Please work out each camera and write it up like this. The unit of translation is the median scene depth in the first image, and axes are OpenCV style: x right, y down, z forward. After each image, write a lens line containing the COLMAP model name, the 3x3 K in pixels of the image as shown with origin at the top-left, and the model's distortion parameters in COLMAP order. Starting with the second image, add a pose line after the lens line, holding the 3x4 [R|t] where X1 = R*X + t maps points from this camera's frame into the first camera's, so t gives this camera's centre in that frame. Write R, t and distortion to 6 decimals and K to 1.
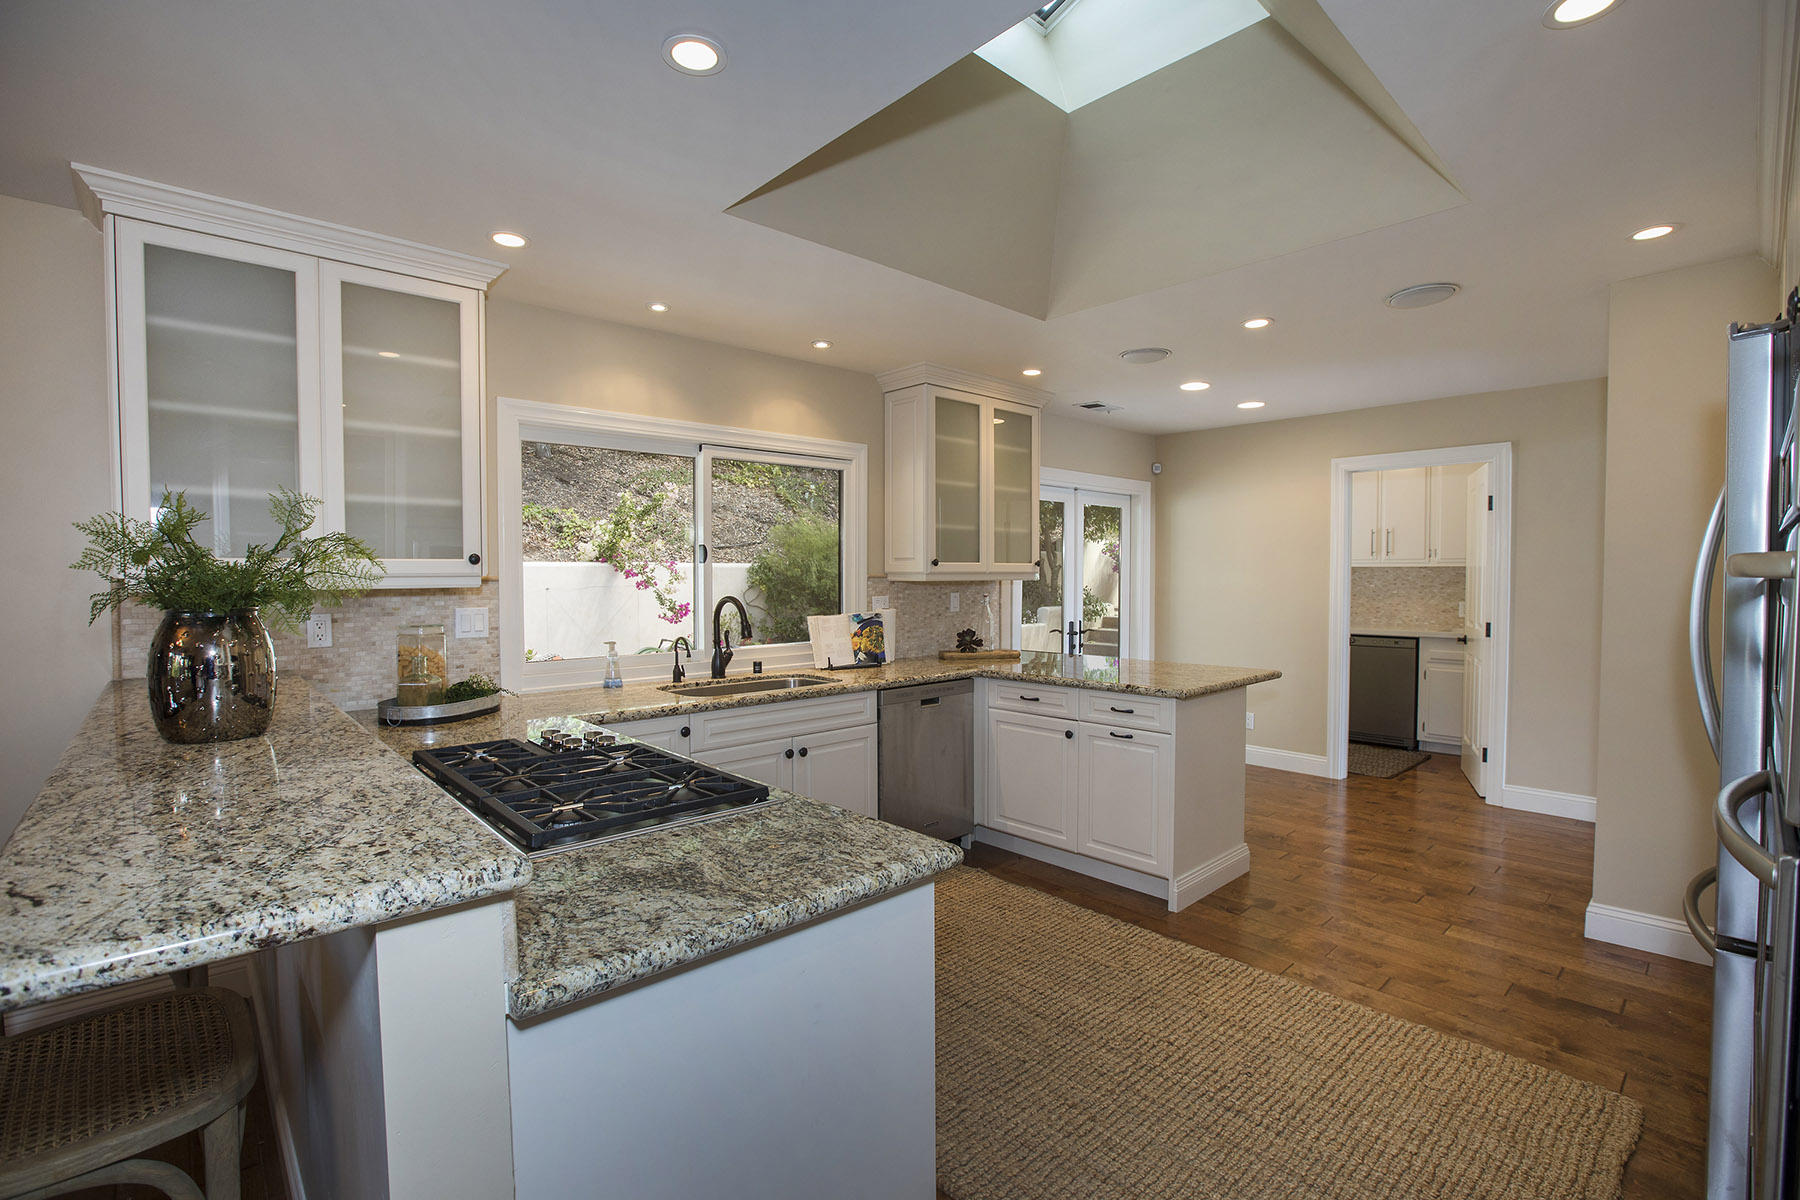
lens RADIAL K [[819.8, 0, 900.0], [0, 819.8, 600.0], [0, 0, 1]] dist [0.000470, 0.000202]
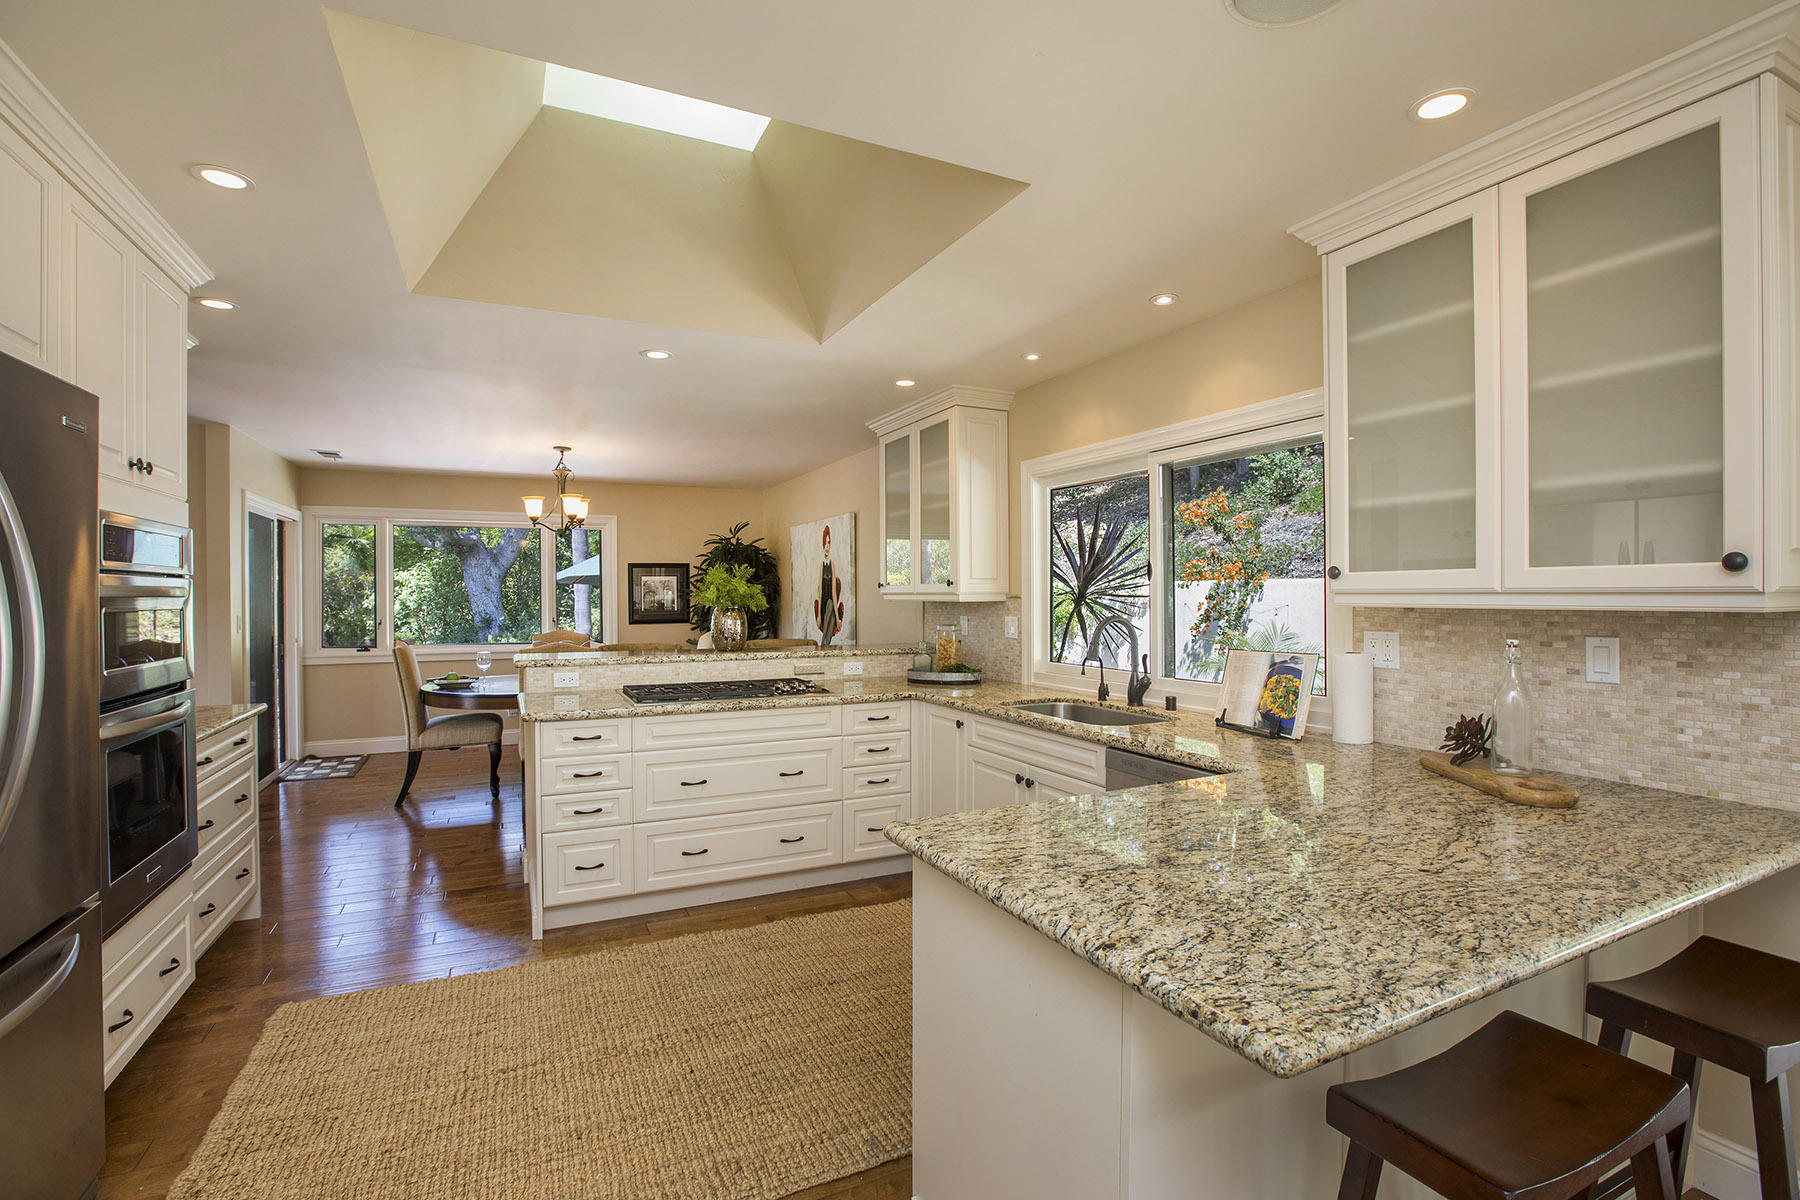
lens RADIAL K [[819.8, 0, 900.0], [0, 819.8, 600.0], [0, 0, 1]] dist [0.000470, 0.000202]
pose [[-0.294706, 0.014132, -0.955484, 0.732938], [-0.017579, 0.999641, 0.020207, -0.037143], [0.955426, 0.022751, -0.294351, 1.005482]]
